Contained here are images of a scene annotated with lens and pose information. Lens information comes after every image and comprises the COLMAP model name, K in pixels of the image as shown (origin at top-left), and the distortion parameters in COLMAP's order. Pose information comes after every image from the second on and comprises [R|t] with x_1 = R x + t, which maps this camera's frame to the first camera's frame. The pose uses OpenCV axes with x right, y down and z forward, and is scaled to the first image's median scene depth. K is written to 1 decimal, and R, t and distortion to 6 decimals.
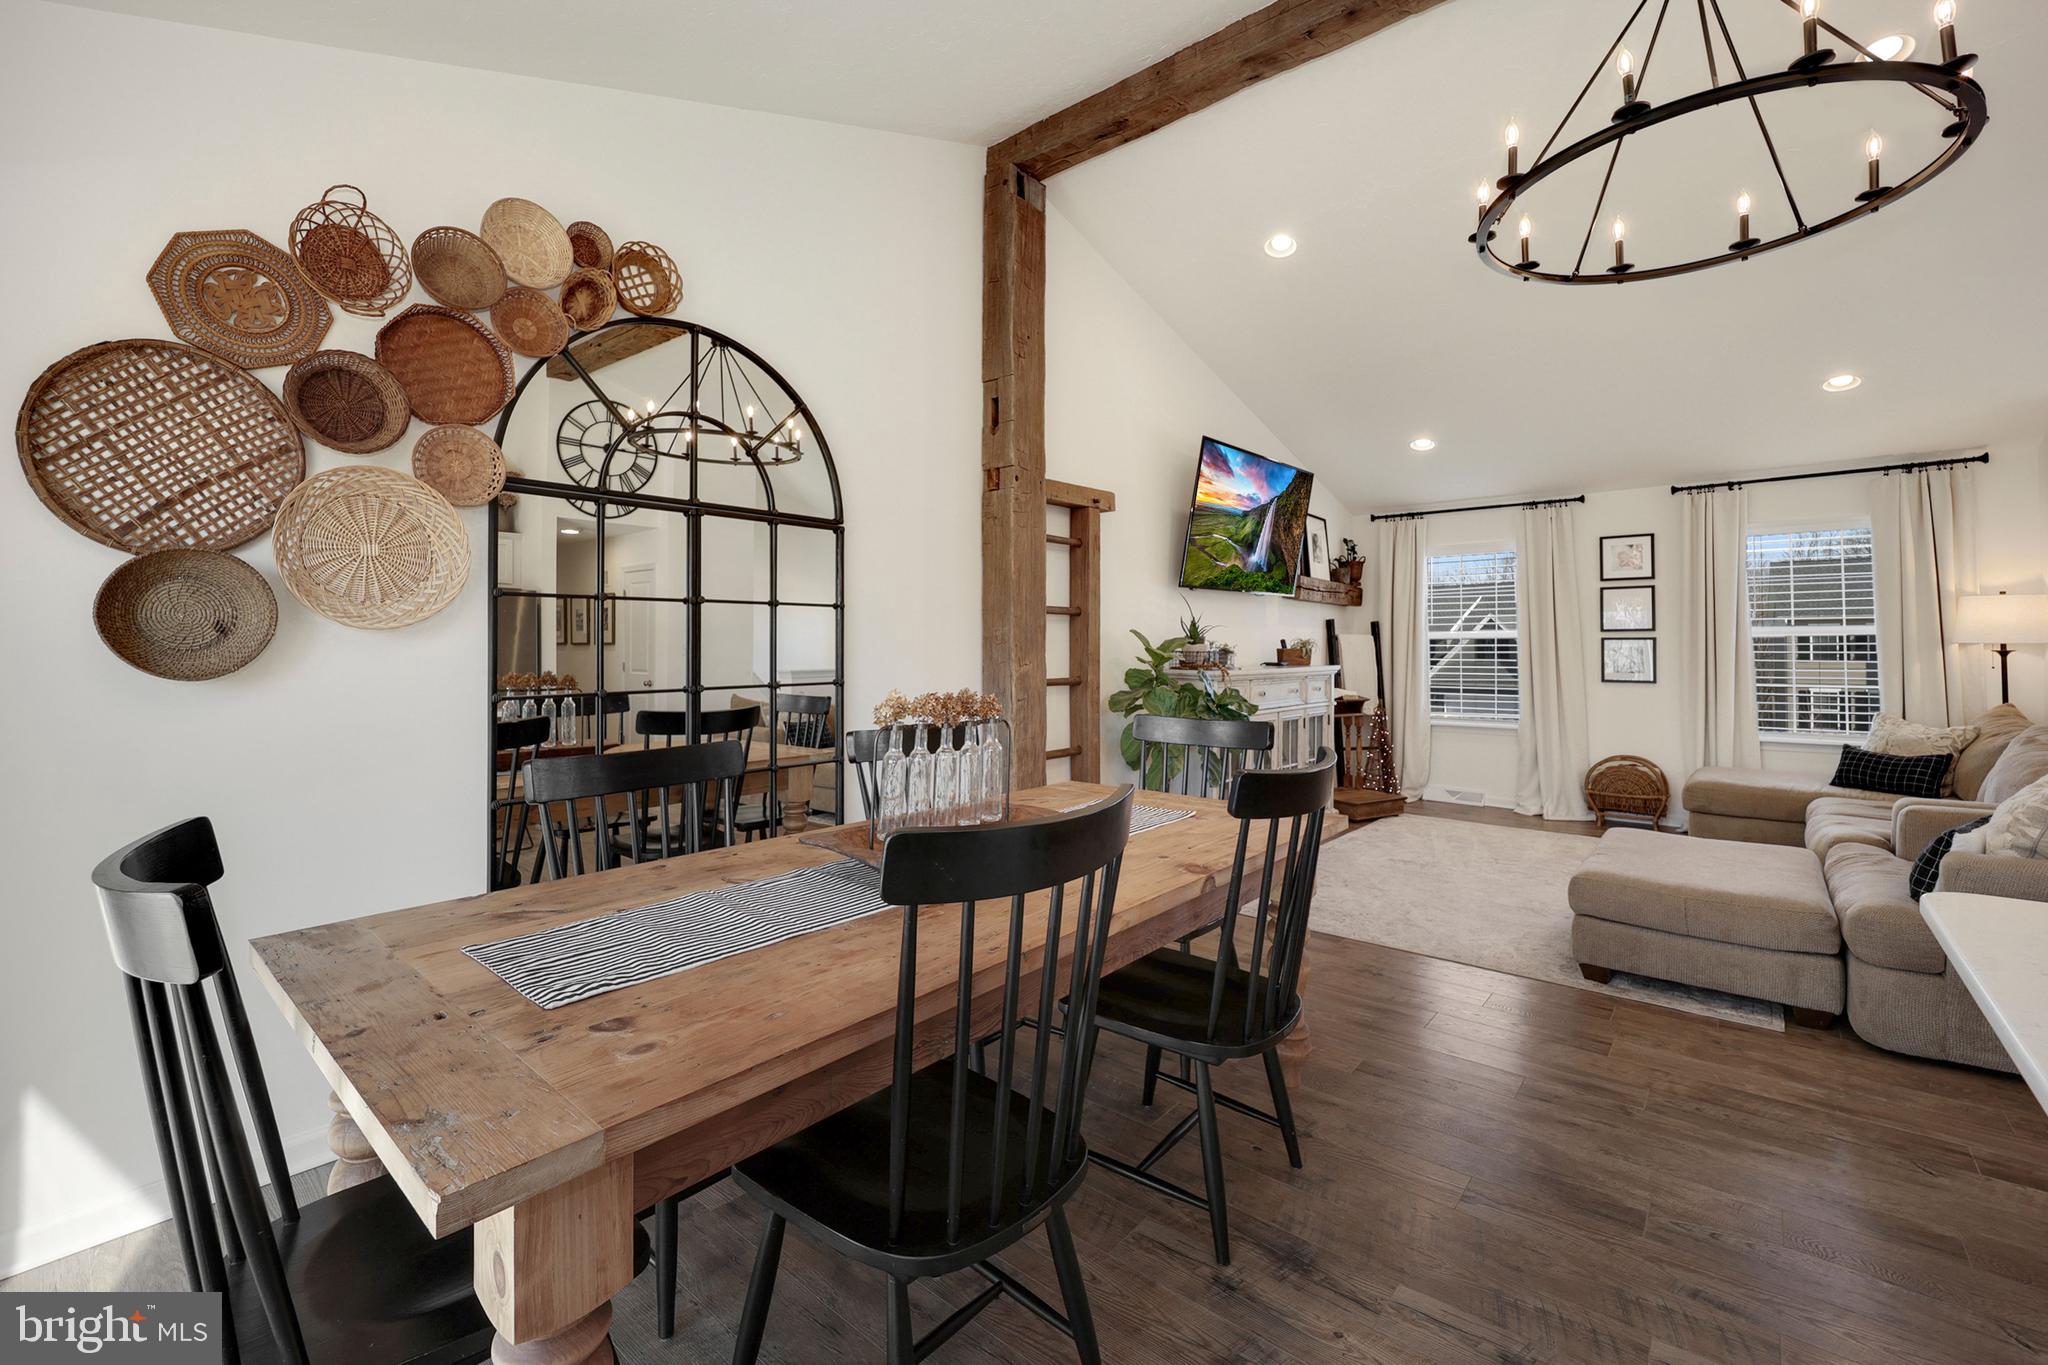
lens RADIAL K [[842.2, 0, 1021.1], [0, 842.2, 643.1], [0, 0, 1]] dist [0.001078, -0.005772]
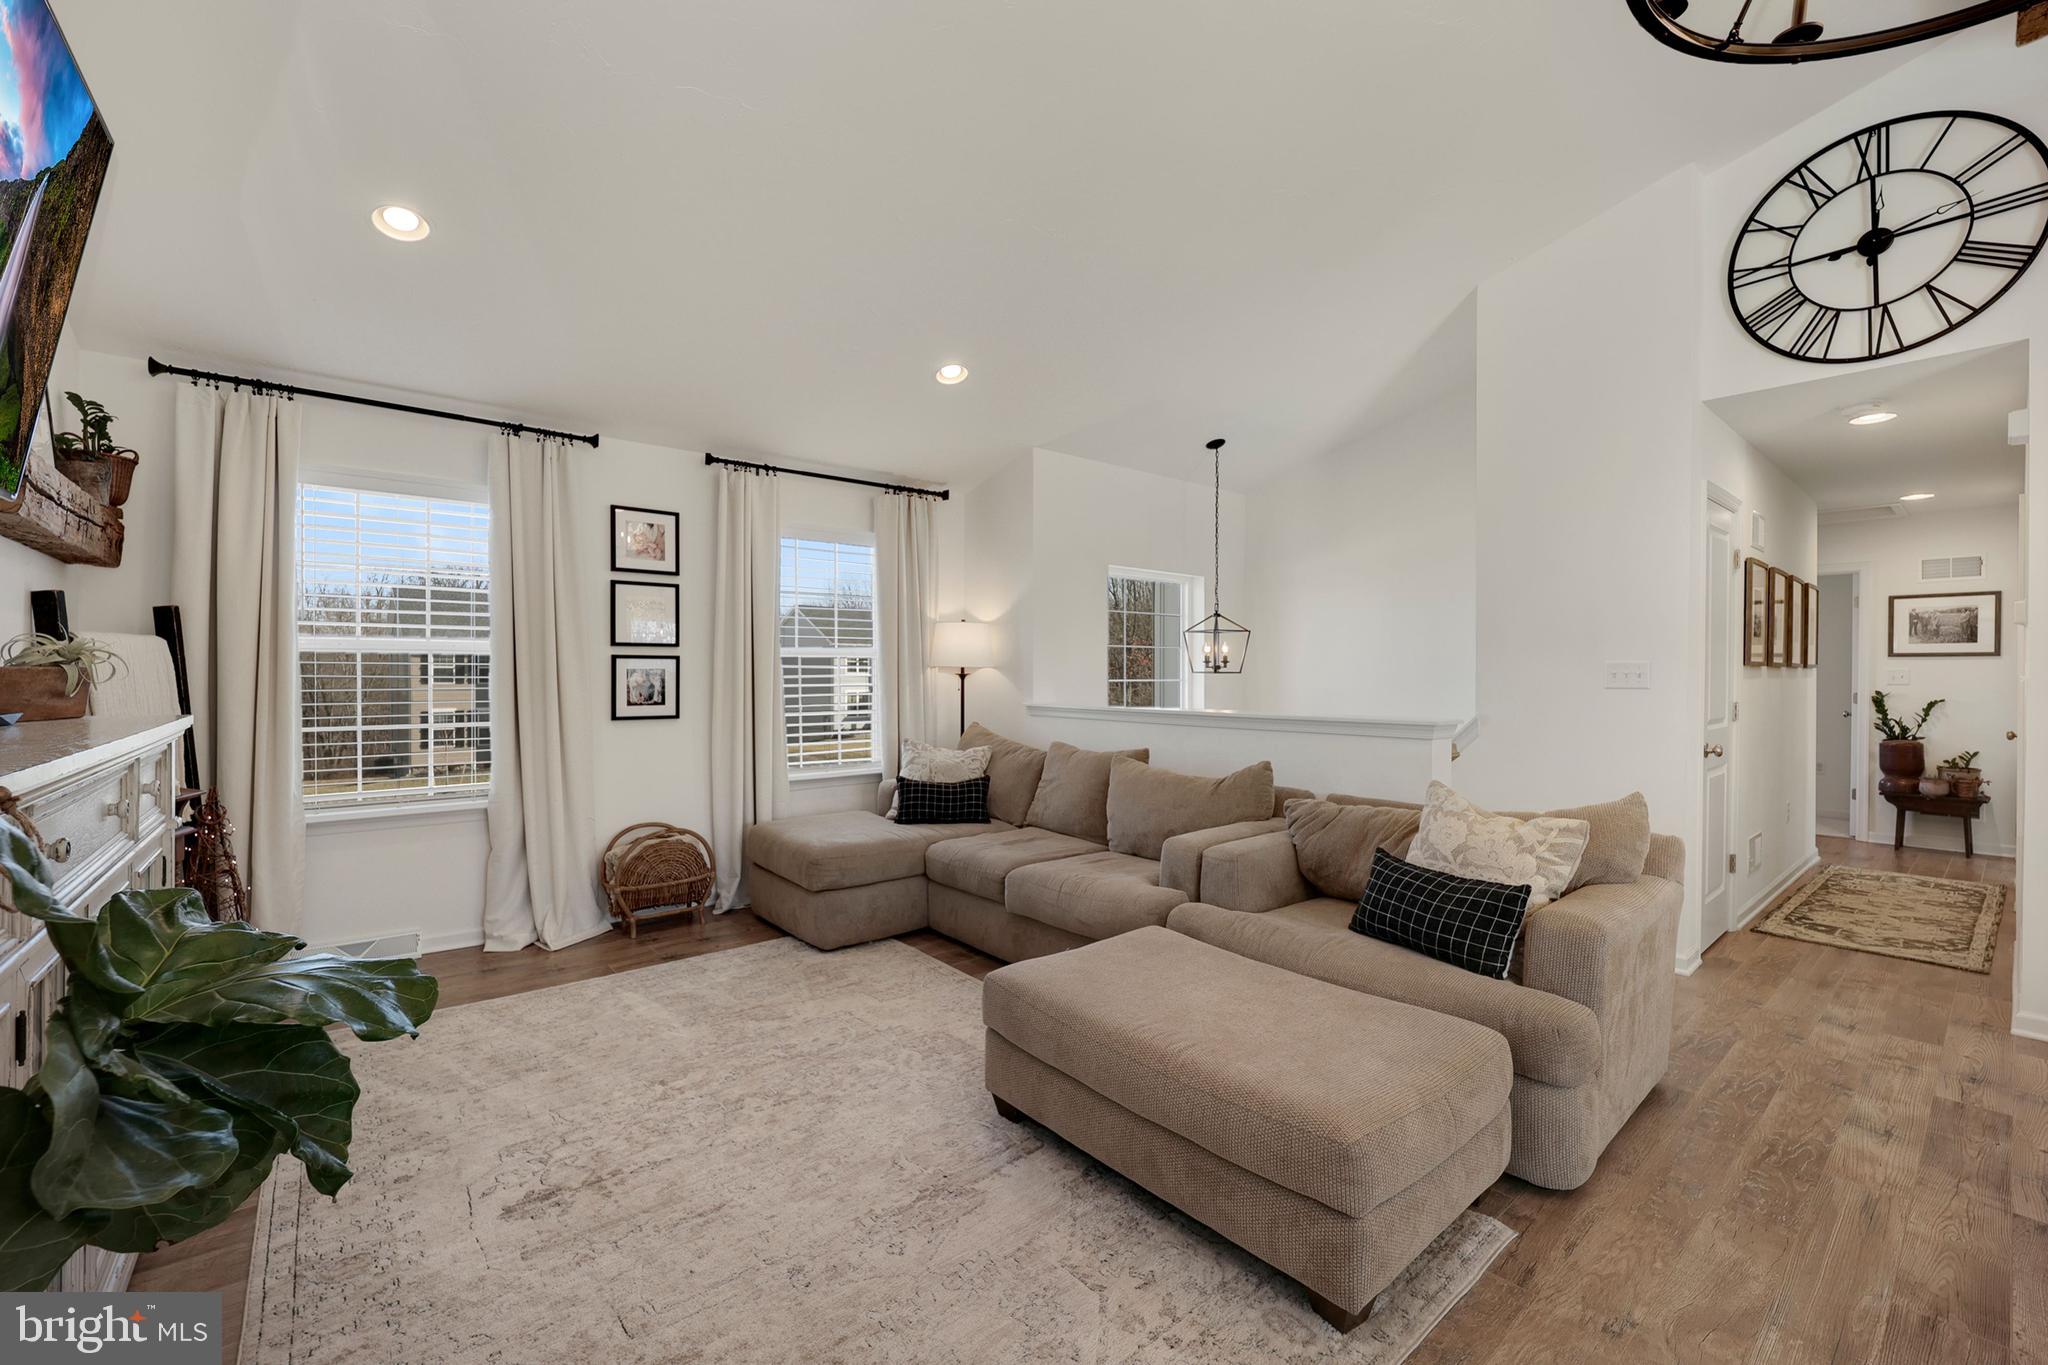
lens RADIAL K [[842.2, 0, 1016.4], [0, 842.2, 680.8], [0, 0, 1]] dist [0.001078, -0.005772]
pose [[0.161809, -0.009144, 0.986780, 0.094547], [-0.008402, 0.999908, 0.010644, 0.005185], [-0.986786, -0.010014, 0.161717, 0.691926]]
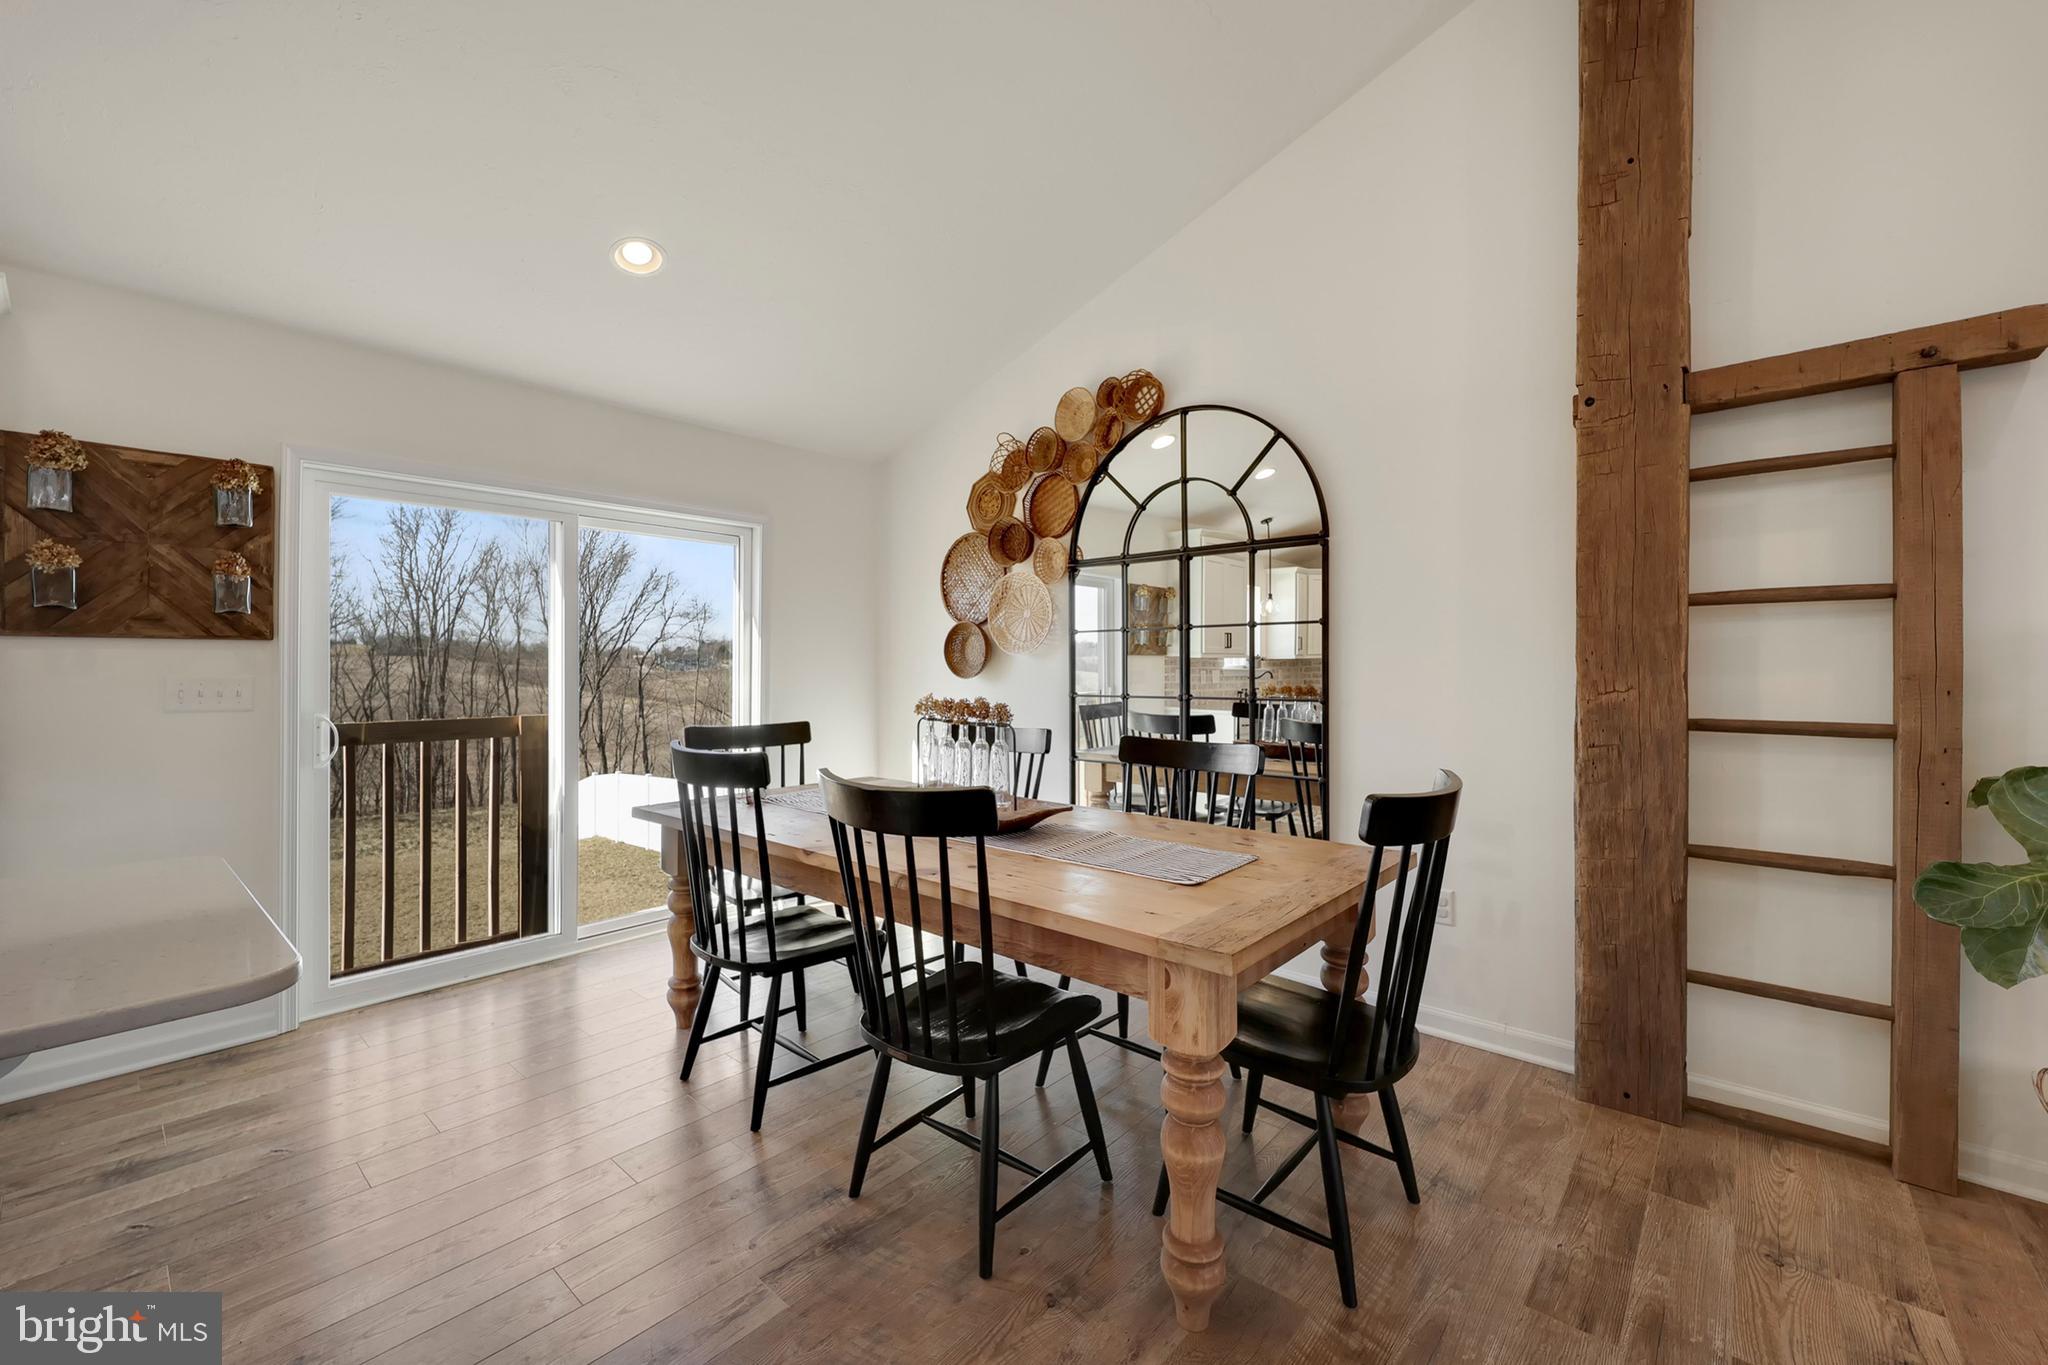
lens RADIAL K [[842.2, 0, 1004.6], [0, 842.2, 667.0], [0, 0, 1]] dist [0.001078, -0.005772]
pose [[-0.018412, -0.000296, -0.999830, 0.467407], [0.005350, 0.999986, -0.000395, 0.003969], [0.999816, -0.005357, -0.018410, 0.416650]]
